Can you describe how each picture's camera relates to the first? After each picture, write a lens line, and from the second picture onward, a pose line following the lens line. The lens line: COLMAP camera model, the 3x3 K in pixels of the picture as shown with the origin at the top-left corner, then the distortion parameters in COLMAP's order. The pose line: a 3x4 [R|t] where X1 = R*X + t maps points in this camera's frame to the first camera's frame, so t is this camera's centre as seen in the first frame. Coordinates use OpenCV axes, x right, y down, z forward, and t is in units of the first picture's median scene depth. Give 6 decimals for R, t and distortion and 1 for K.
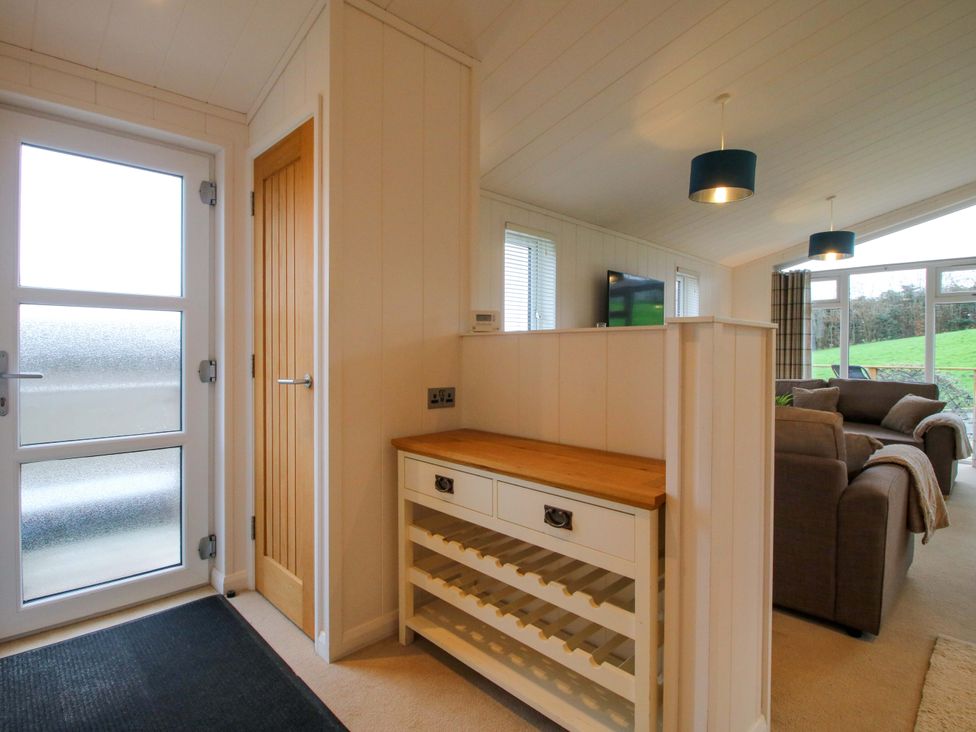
lens RADIAL K [[522.1, 0, 481.5], [0, 522.1, 358.4], [0, 0, 1]] dist [0.000775, -0.013291]
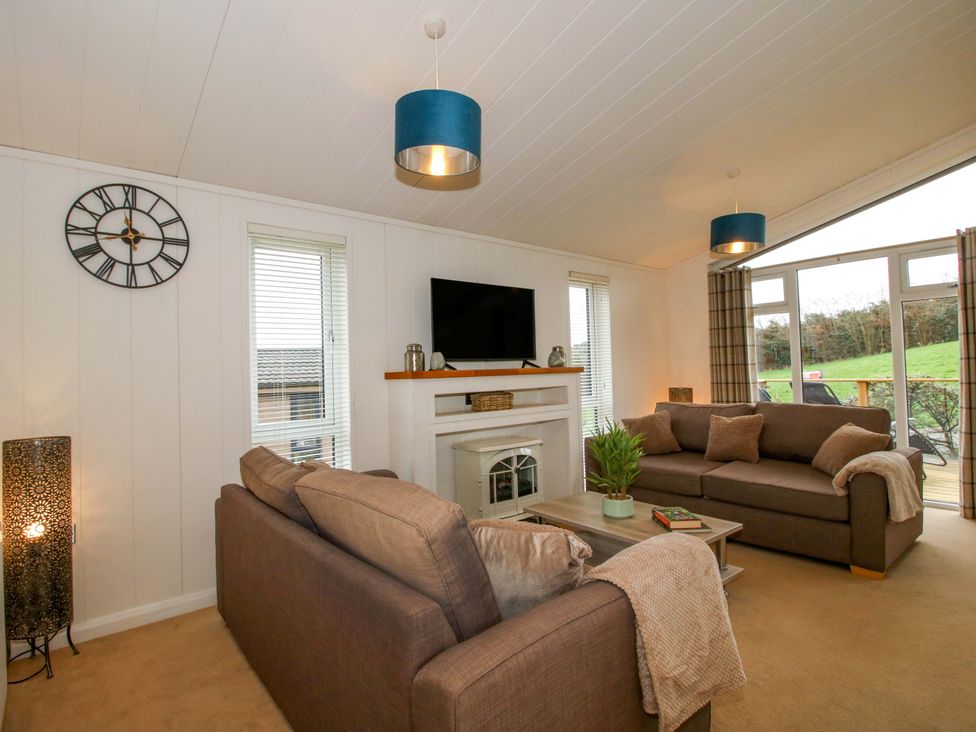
lens RADIAL K [[522.1, 0, 481.5], [0, 522.1, 358.4], [0, 0, 1]] dist [0.000775, -0.013291]
pose [[0.996060, -0.032896, -0.082352, 0.271070], [0.030281, 0.999003, -0.032803, -0.012285], [0.083349, 0.030180, 0.996063, 0.153164]]
